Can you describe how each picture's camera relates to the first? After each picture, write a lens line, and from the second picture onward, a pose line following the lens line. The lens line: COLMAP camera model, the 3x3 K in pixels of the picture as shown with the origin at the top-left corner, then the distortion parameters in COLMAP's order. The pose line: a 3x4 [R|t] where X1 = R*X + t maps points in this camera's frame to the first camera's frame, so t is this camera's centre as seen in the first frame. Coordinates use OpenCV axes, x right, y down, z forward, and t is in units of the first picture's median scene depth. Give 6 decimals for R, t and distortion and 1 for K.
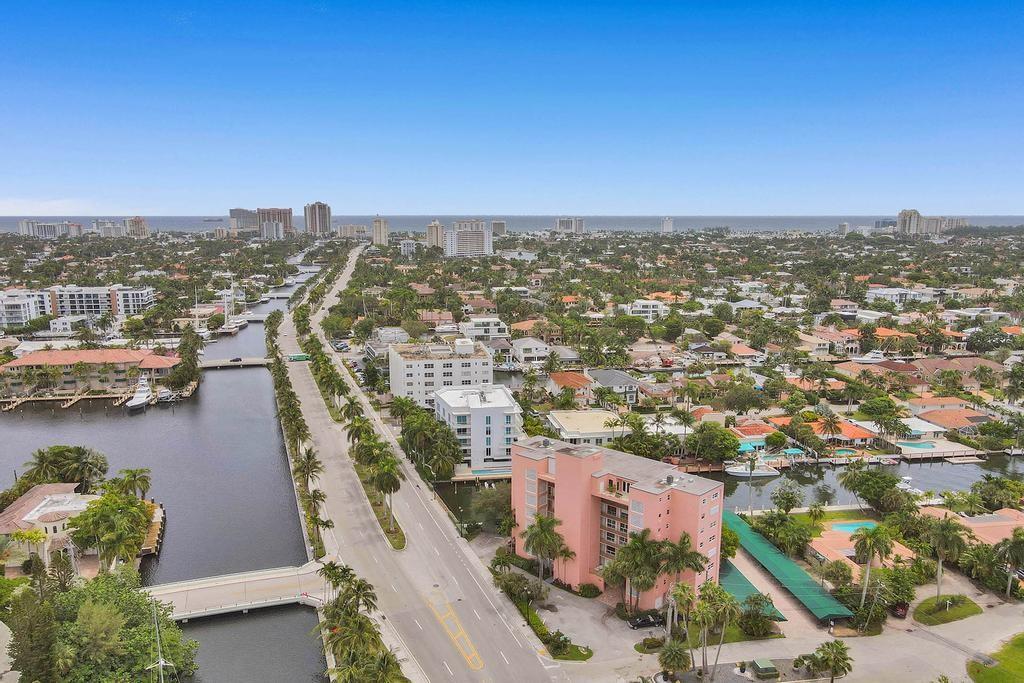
lens RADIAL K [[746.2, 0, 512.9], [0, 746.2, 397.1], [0, 0, 1]] dist [-0.006176, 0.004038]
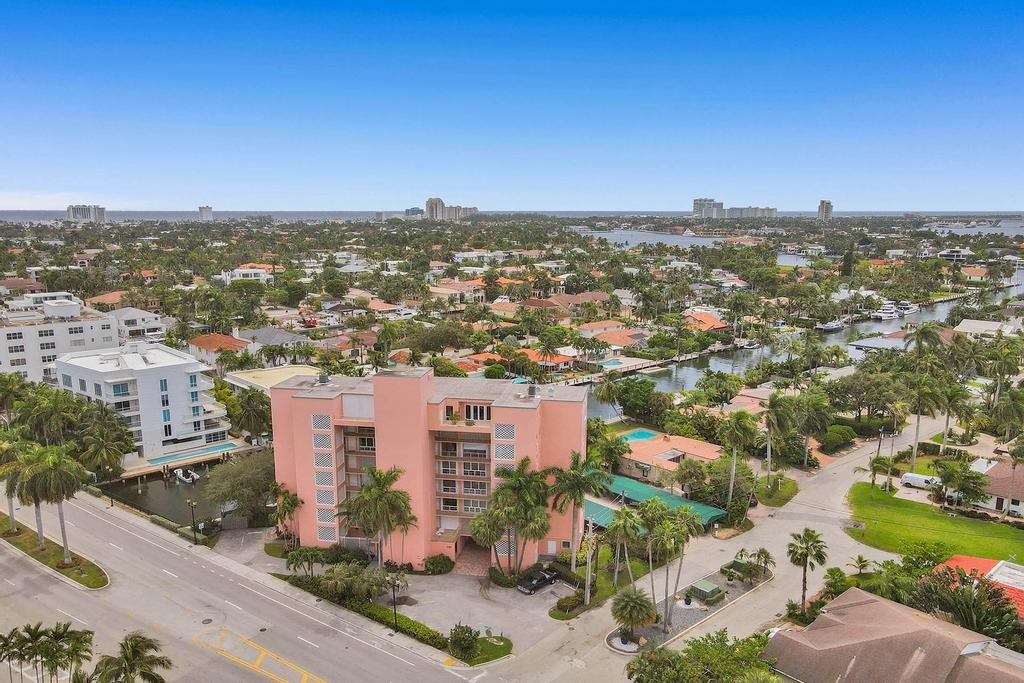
lens RADIAL K [[746.2, 0, 512.9], [0, 746.2, 397.1], [0, 0, 1]] dist [-0.006176, 0.004038]
pose [[0.836418, -0.133156, 0.531671, -0.164095], [0.125682, 0.990789, 0.050419, 0.059971], [-0.533487, 0.024651, 0.845449, 0.290258]]
